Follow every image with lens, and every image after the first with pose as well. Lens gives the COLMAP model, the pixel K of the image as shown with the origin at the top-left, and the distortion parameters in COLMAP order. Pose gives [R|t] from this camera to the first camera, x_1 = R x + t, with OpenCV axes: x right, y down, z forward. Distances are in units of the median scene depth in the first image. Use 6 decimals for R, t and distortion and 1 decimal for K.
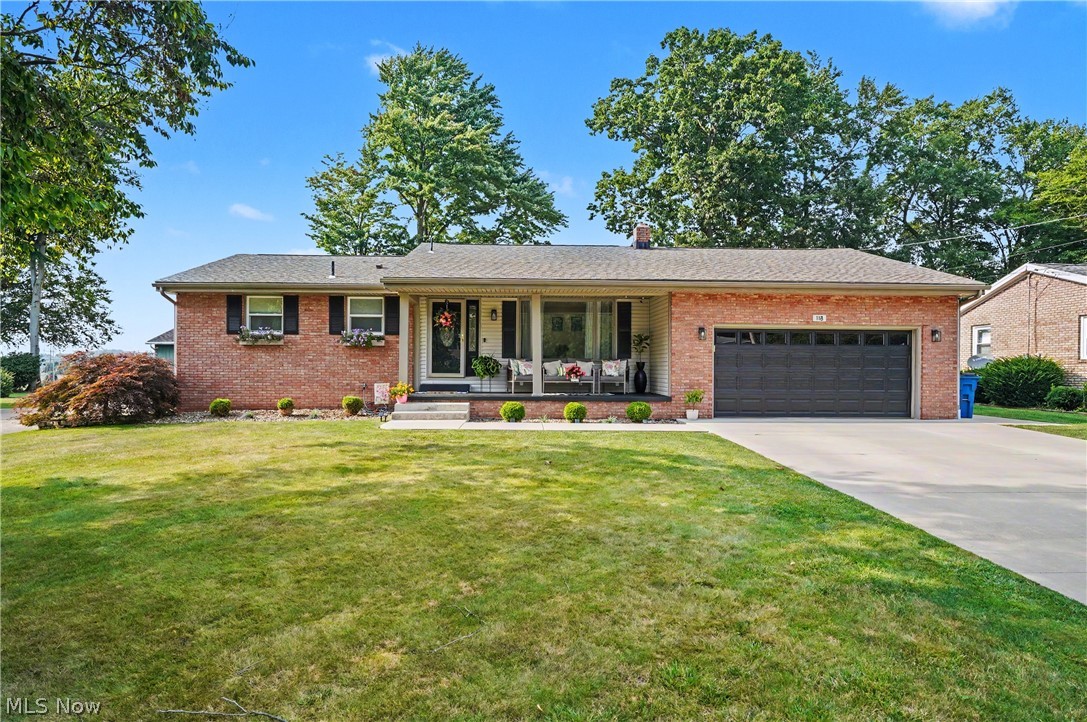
lens RADIAL K [[628.2, 0, 543.5], [0, 628.2, 361.0], [0, 0, 1]] dist [-0.001524, 0.000804]
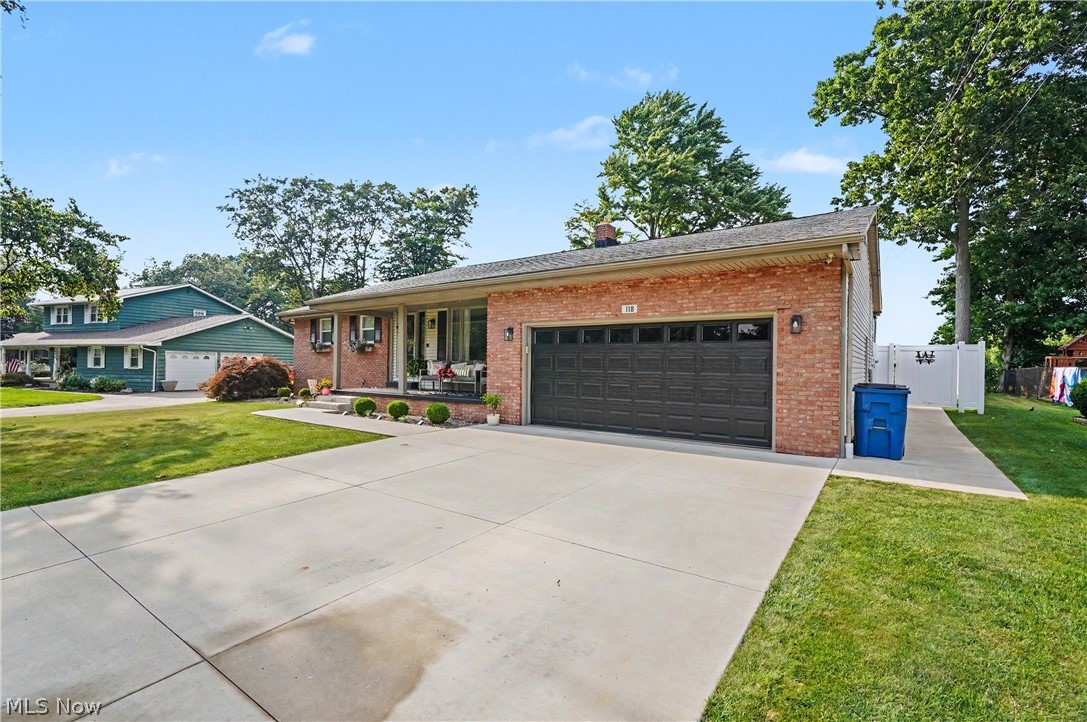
lens RADIAL K [[496.0, 0, 543.5], [0, 496.0, 361.0], [0, 0, 1]] dist [-0.002876, -0.000102]
pose [[0.787312, -0.002284, -0.616551, 0.671566], [0.004107, 0.999990, 0.001539, -0.004119], [0.616541, -0.003744, 0.787314, 0.404723]]
